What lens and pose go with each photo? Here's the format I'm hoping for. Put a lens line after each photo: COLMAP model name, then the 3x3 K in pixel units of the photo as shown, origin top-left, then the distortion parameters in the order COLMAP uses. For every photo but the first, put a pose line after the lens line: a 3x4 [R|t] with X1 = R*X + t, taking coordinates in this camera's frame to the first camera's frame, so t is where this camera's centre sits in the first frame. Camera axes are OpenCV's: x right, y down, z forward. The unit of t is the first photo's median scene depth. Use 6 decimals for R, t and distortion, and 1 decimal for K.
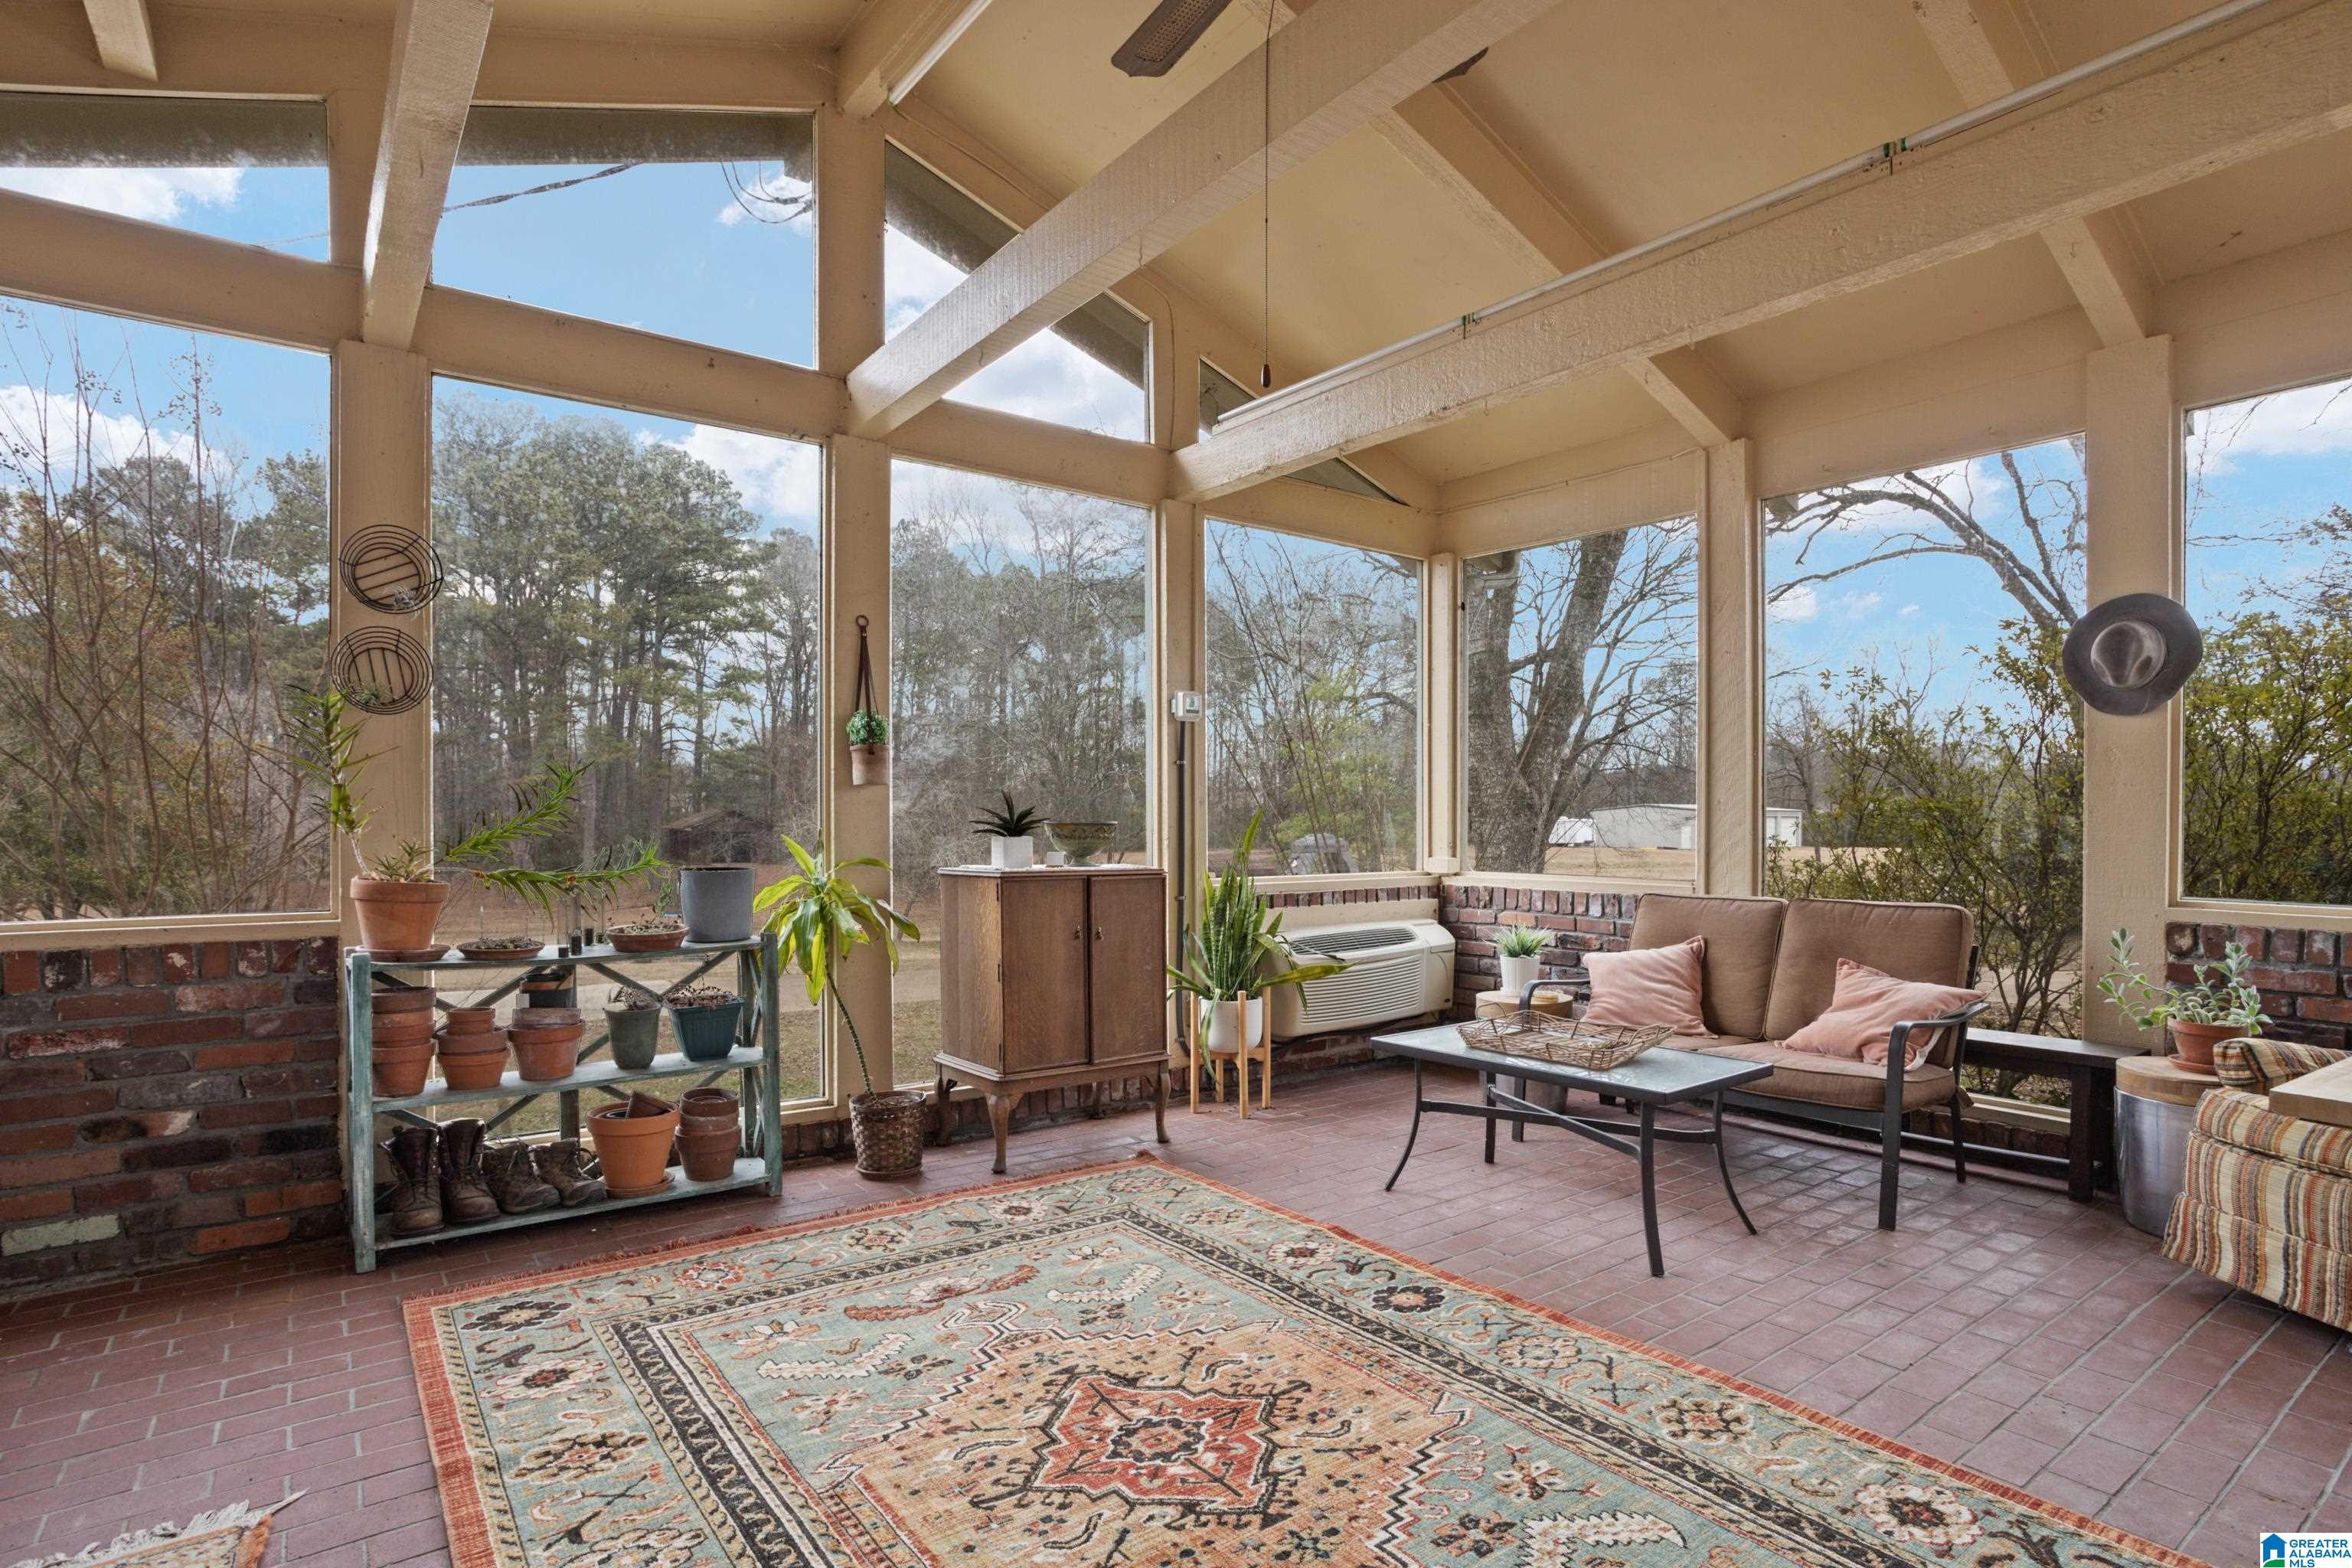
lens RADIAL K [[1180.1, 0, 1176.0], [0, 1180.1, 784.0], [0, 0, 1]] dist [-0.004440, 0.000318]
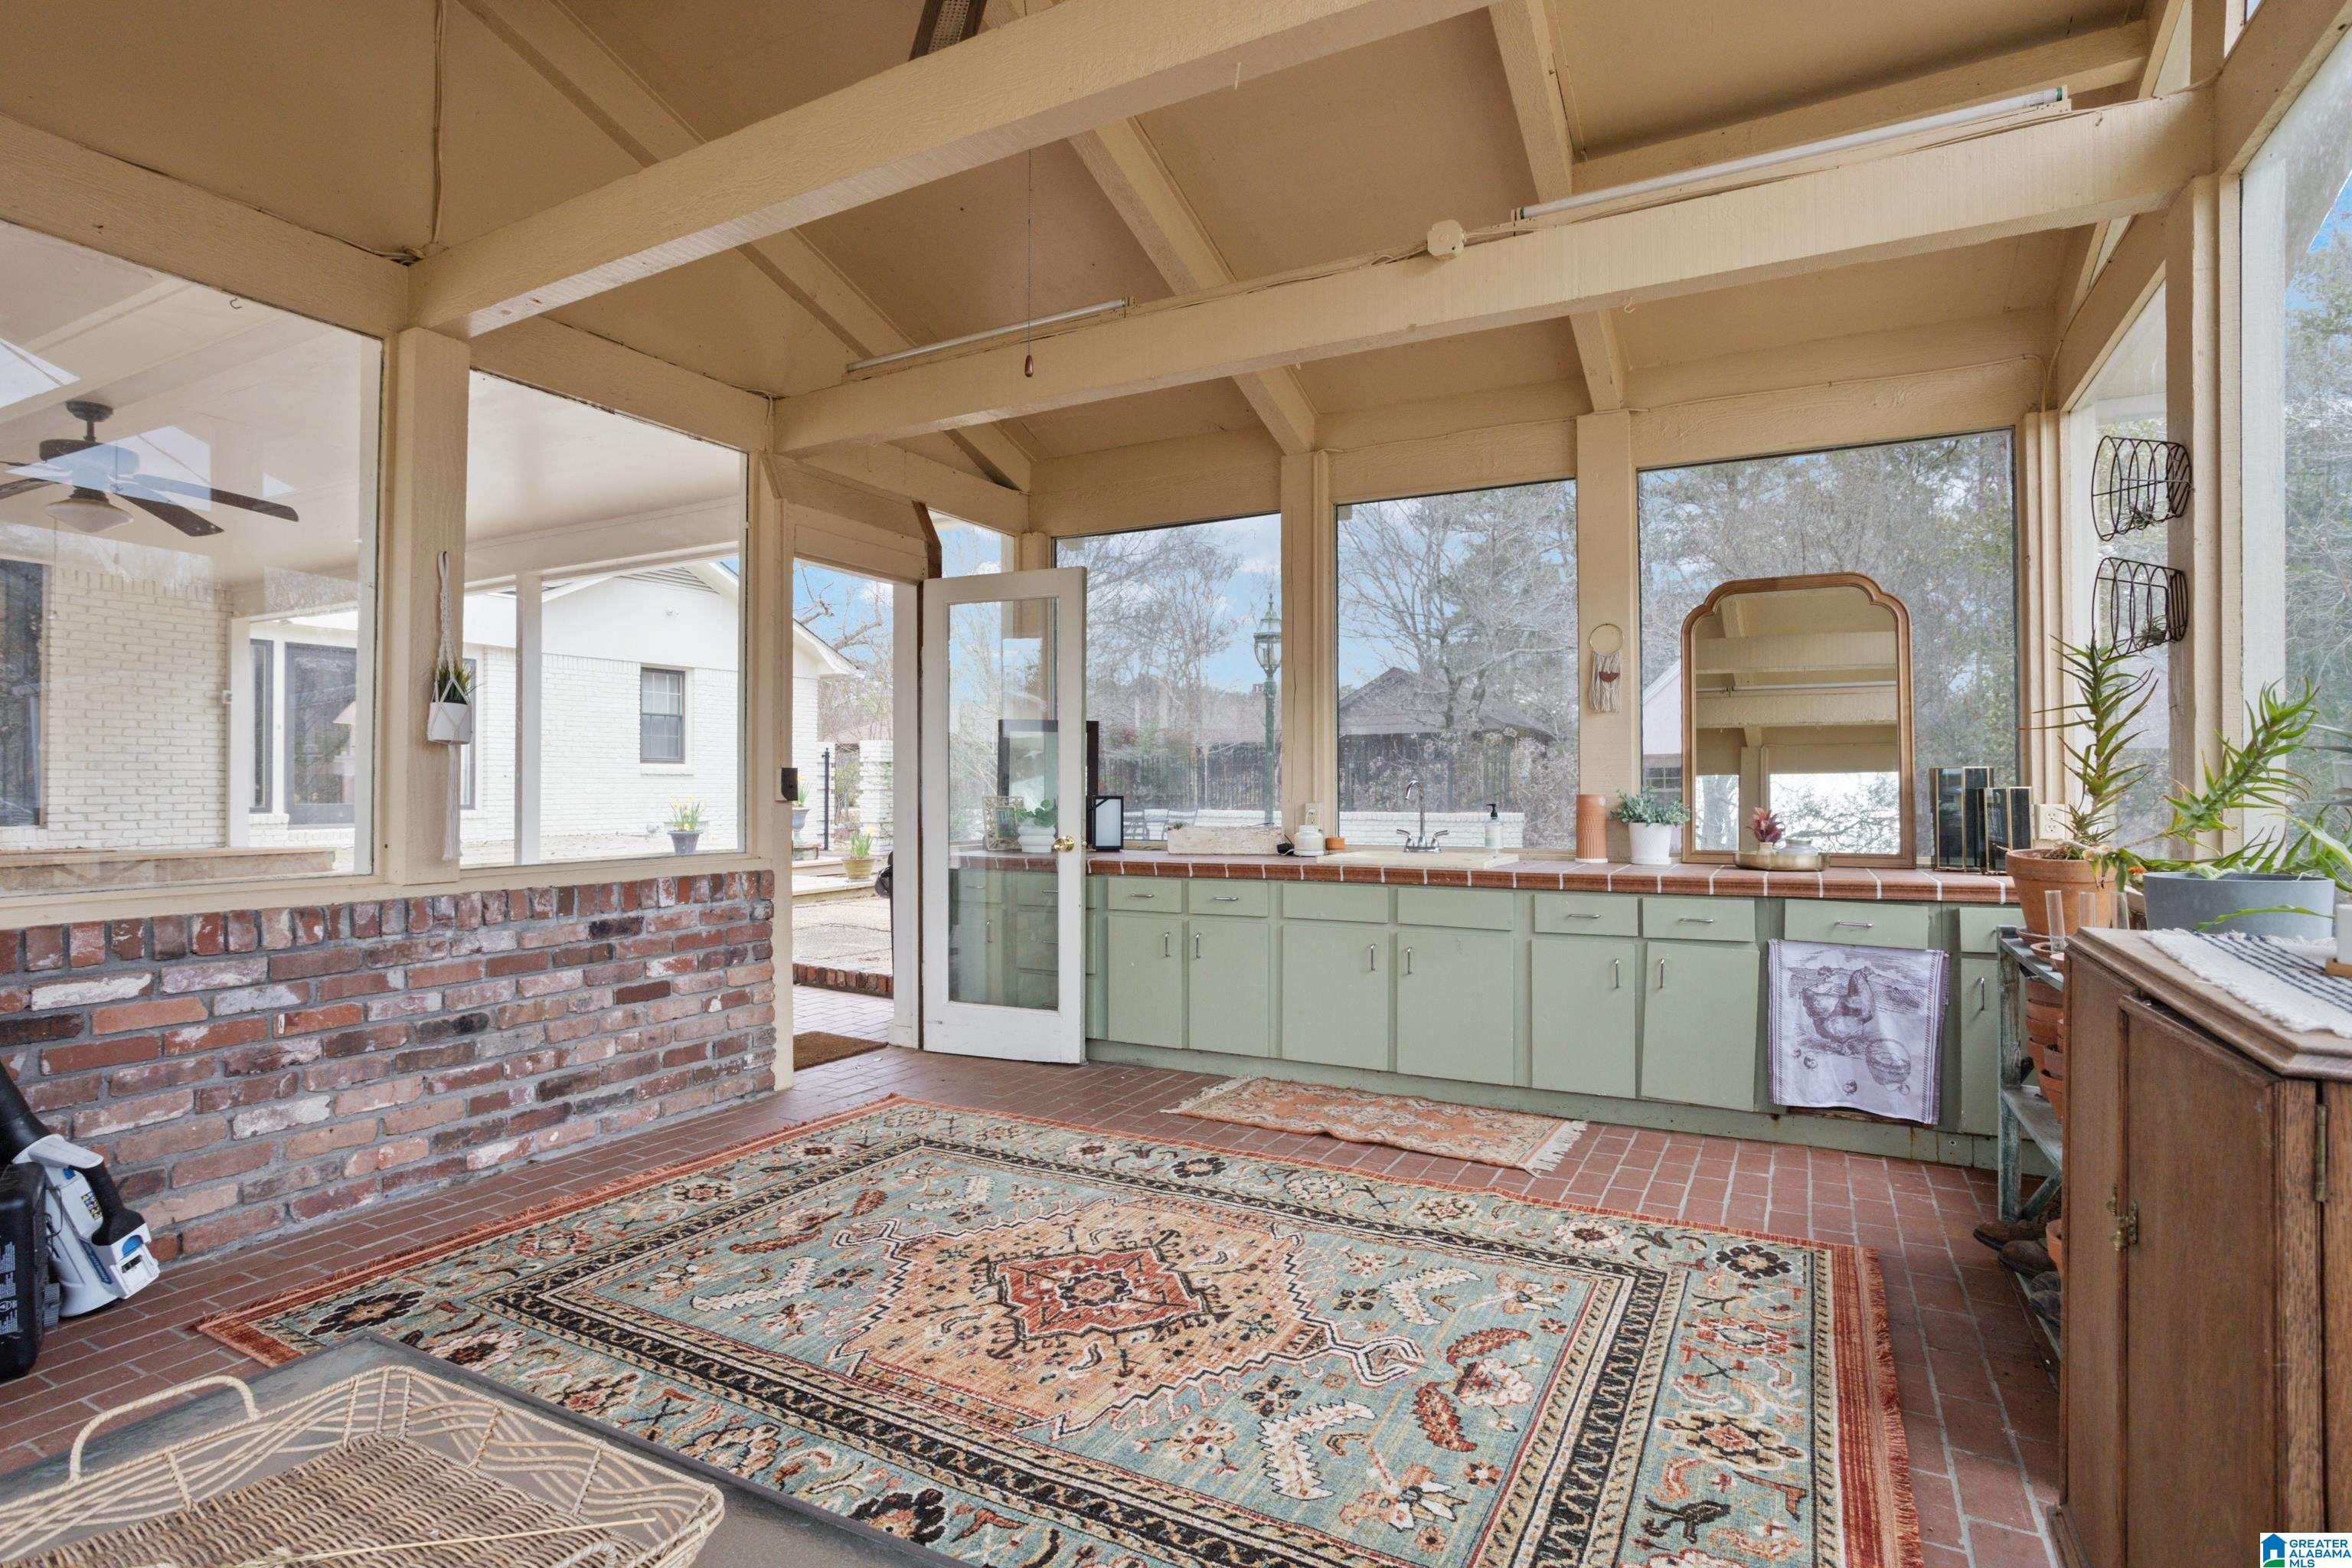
lens RADIAL K [[1180.1, 0, 1176.0], [0, 1180.1, 784.0], [0, 0, 1]] dist [-0.004440, 0.000318]
pose [[-0.907898, -0.000344, -0.419191, 0.389993], [0.015703, 0.999270, -0.034830, 0.066558], [0.418897, -0.038204, -0.907230, 1.998054]]
